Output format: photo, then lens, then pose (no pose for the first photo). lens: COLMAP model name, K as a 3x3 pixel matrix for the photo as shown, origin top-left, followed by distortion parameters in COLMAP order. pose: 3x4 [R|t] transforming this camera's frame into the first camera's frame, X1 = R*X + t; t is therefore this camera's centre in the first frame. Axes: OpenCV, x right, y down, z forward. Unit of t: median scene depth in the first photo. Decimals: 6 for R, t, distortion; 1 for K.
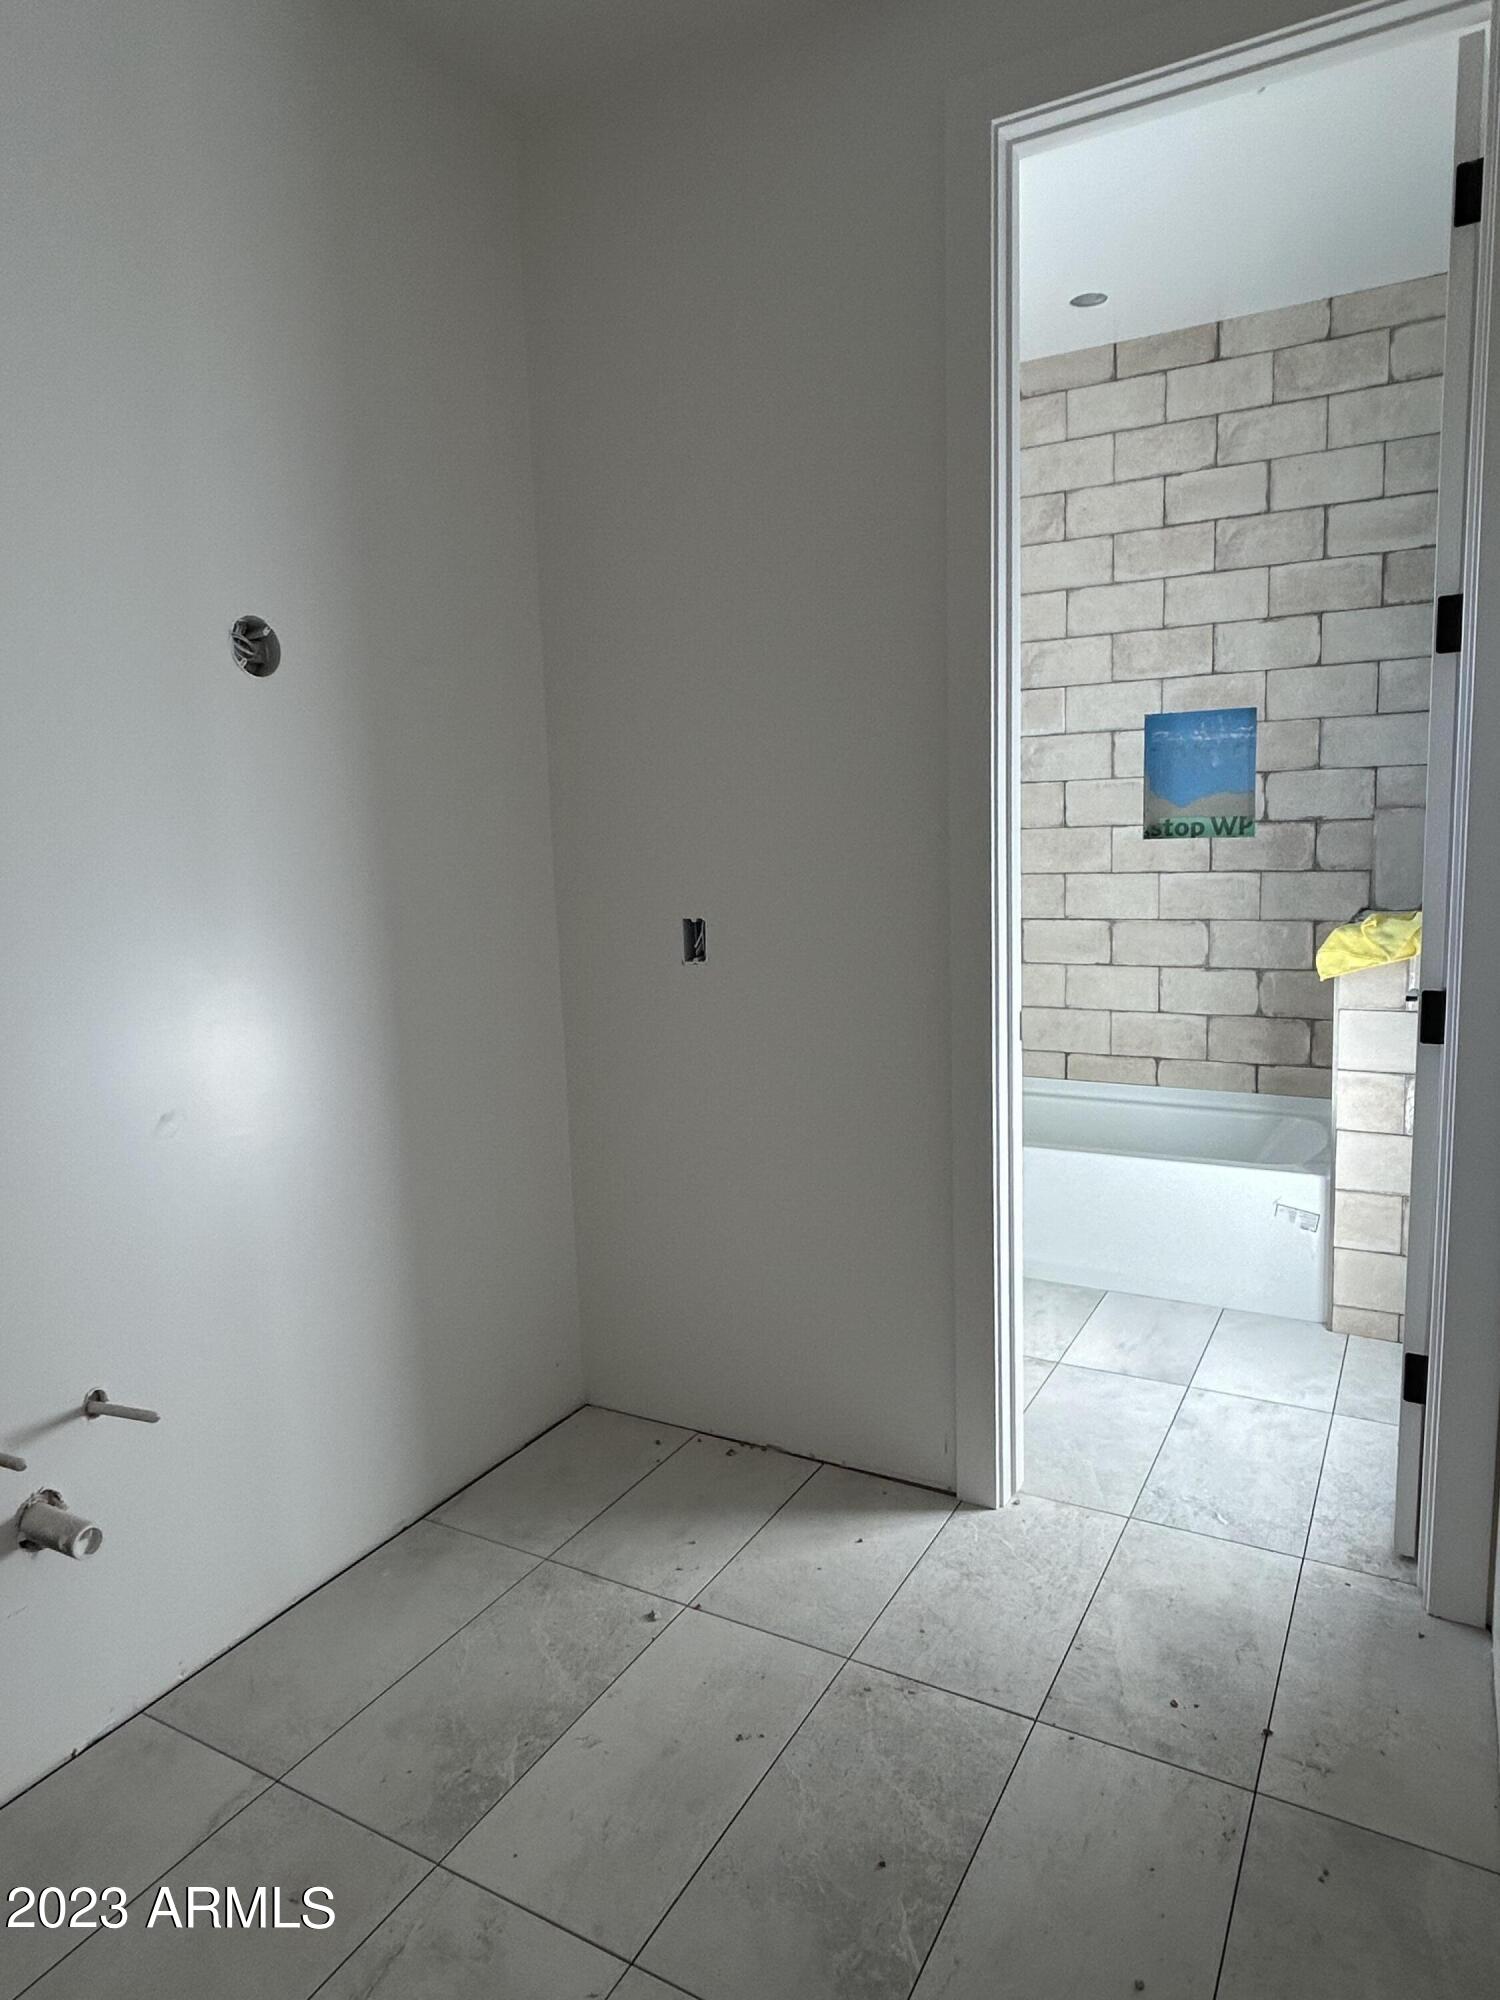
lens RADIAL K [[1243.3, 0, 754.8], [0, 1243.3, 994.2], [0, 0, 1]] dist [-0.002926, -0.002944]
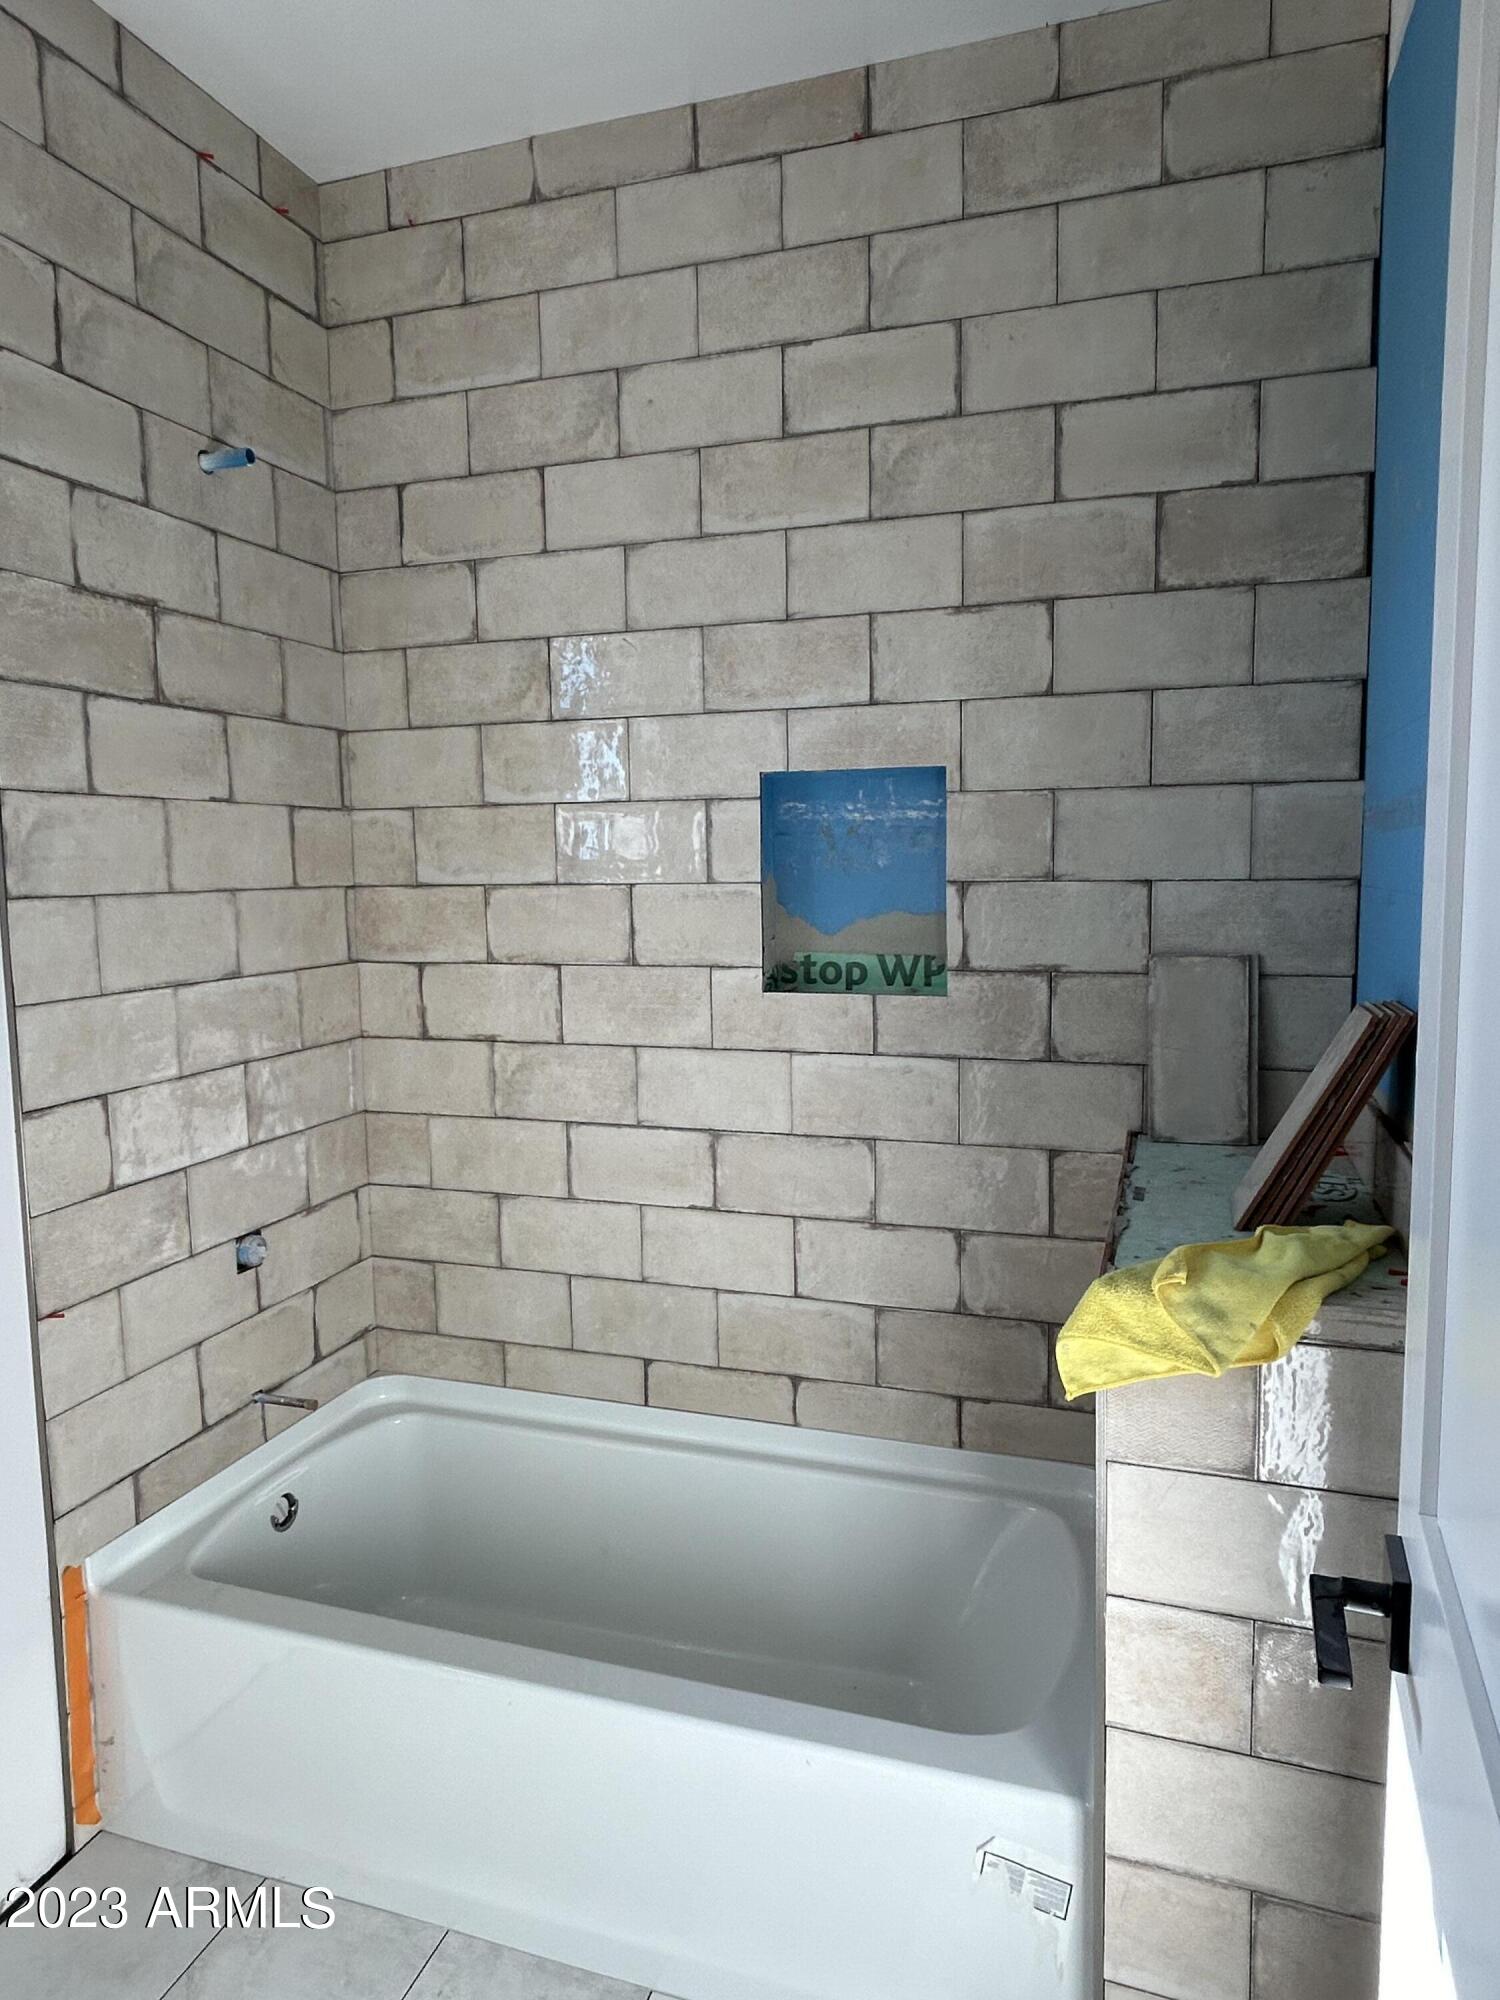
lens RADIAL K [[1313.0, 0, 750.0], [0, 1313.0, 1000.0], [0, 0, 1]] dist [0.002663, -0.005592]
pose [[0.980673, -0.001007, 0.195649, 0.201691], [0.008896, 0.999182, -0.039445, -0.103448], [-0.195450, 0.040423, 0.979880, 0.443263]]
